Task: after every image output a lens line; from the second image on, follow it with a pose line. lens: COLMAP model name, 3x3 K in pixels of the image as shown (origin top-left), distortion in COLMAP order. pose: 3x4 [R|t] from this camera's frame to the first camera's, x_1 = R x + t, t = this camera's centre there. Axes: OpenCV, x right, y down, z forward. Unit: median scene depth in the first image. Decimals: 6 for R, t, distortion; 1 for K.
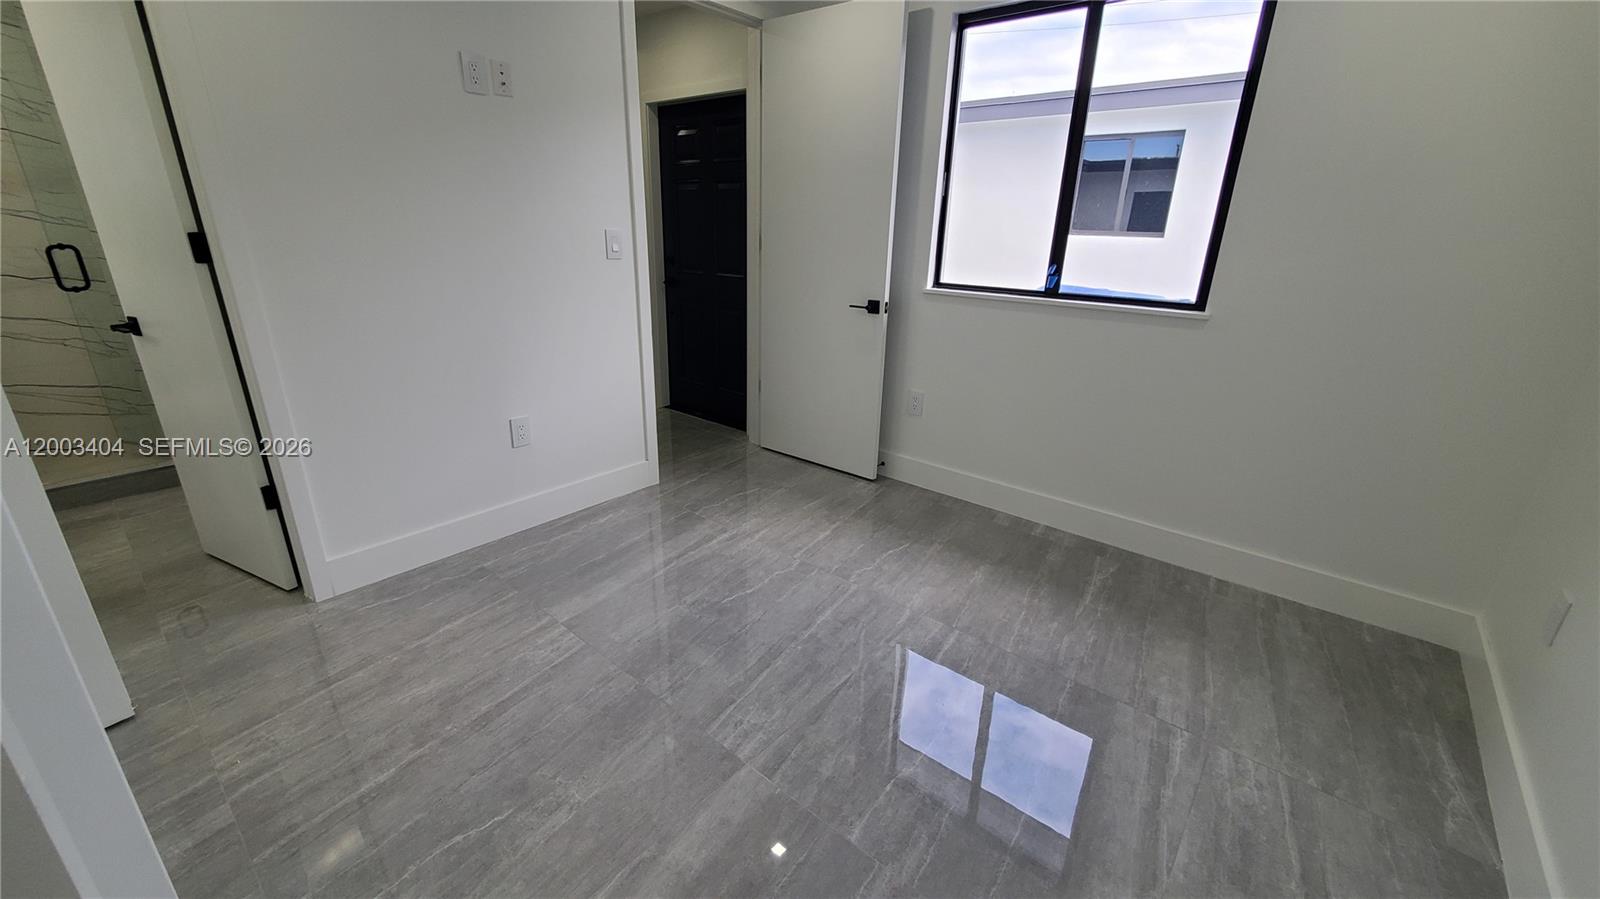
lens RADIAL K [[635.9, 0, 795.6], [0, 635.9, 452.2], [0, 0, 1]] dist [-0.001283, -0.002974]
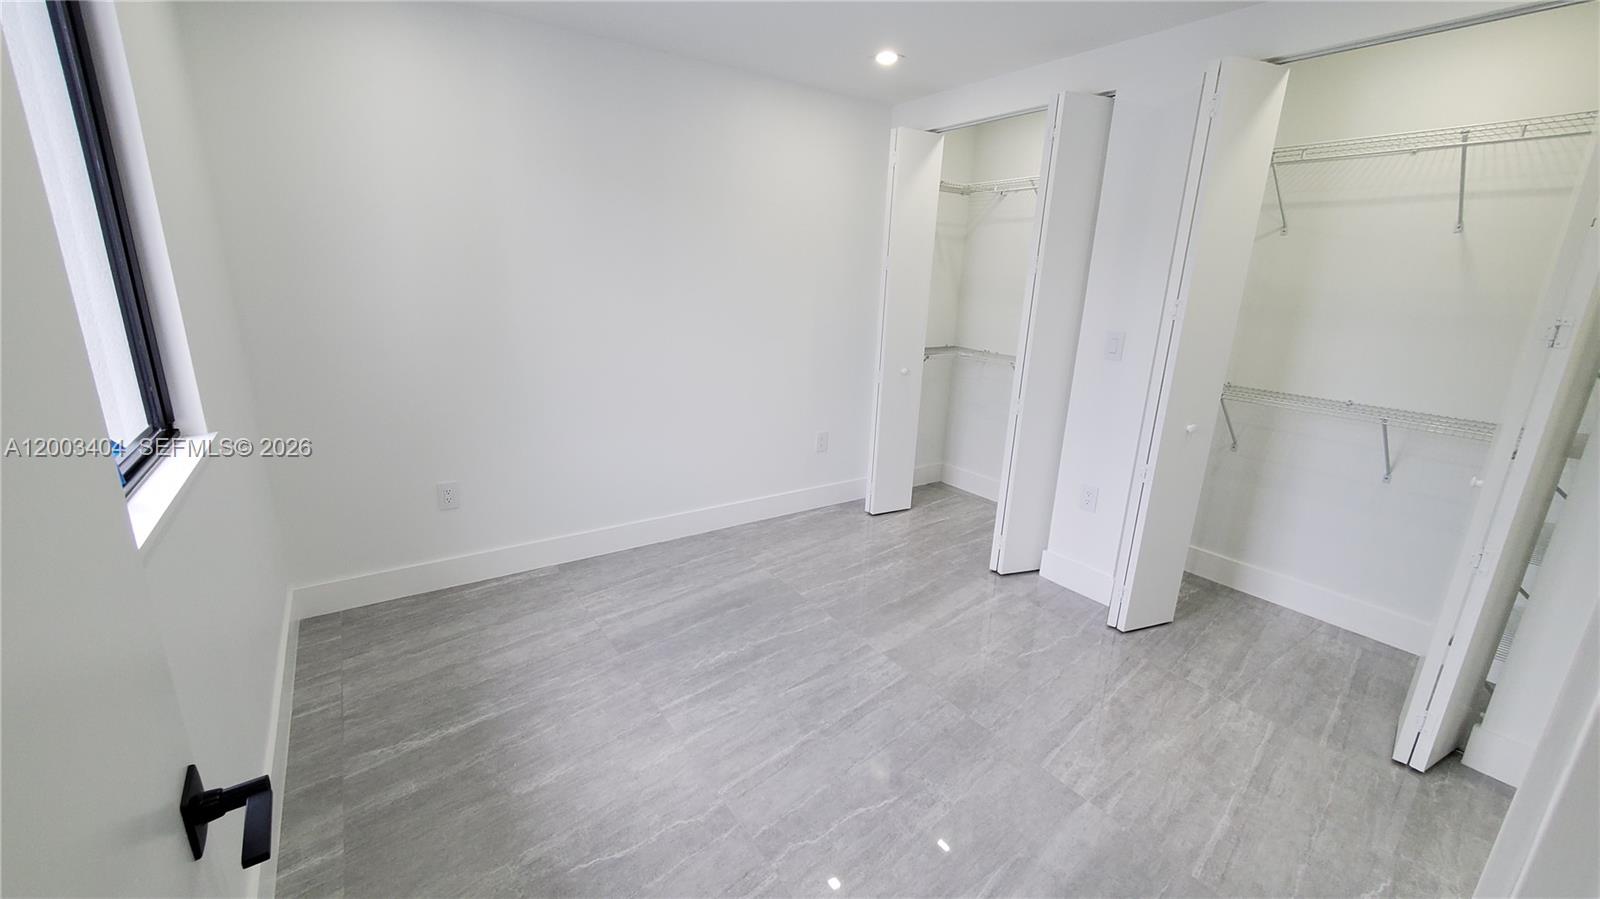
lens RADIAL K [[635.9, 0, 795.6], [0, 635.9, 452.2], [0, 0, 1]] dist [-0.001283, -0.002974]
pose [[-0.964627, -0.120430, 0.234501, -0.138490], [0.038233, 0.816233, 0.576457, -0.631441], [-0.260830, 0.565032, -0.782756, 1.530912]]
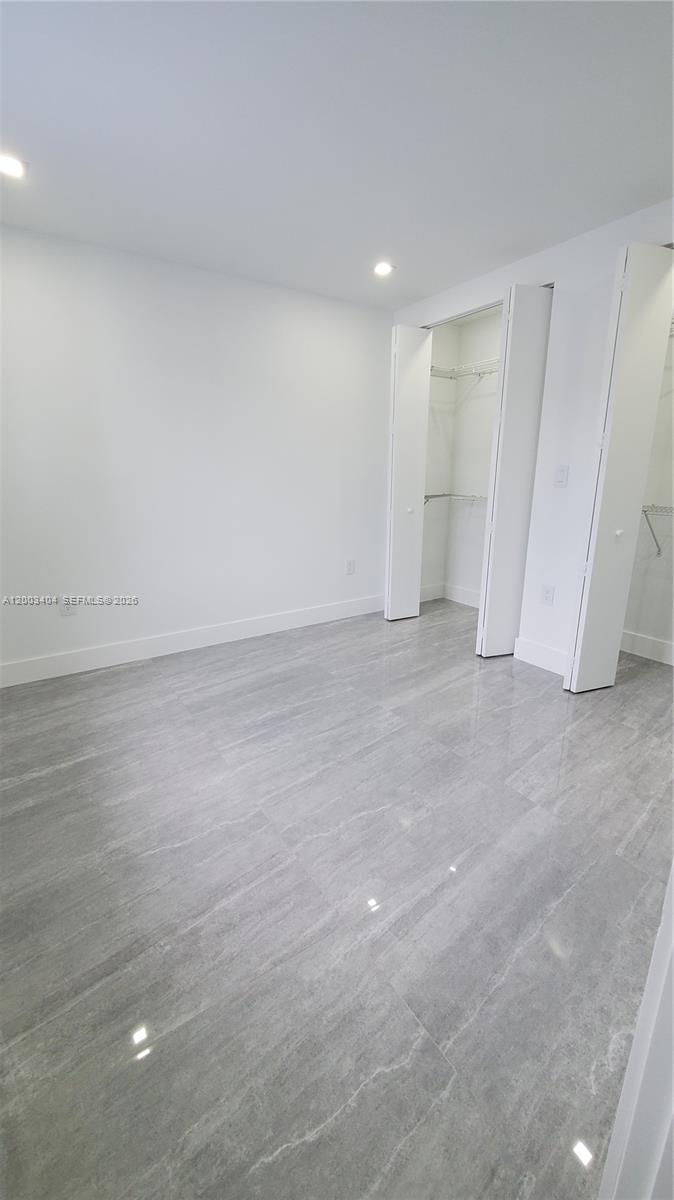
lens RADIAL K [[476.9, 0, 338.0], [0, 476.9, 594.5], [0, 0, 1]] dist [-0.001283, -0.002974]
pose [[-0.961283, -0.090311, 0.260343, -0.221042], [0.075568, 0.822155, 0.564226, -0.543676], [-0.264999, 0.562055, -0.783499, 1.567049]]
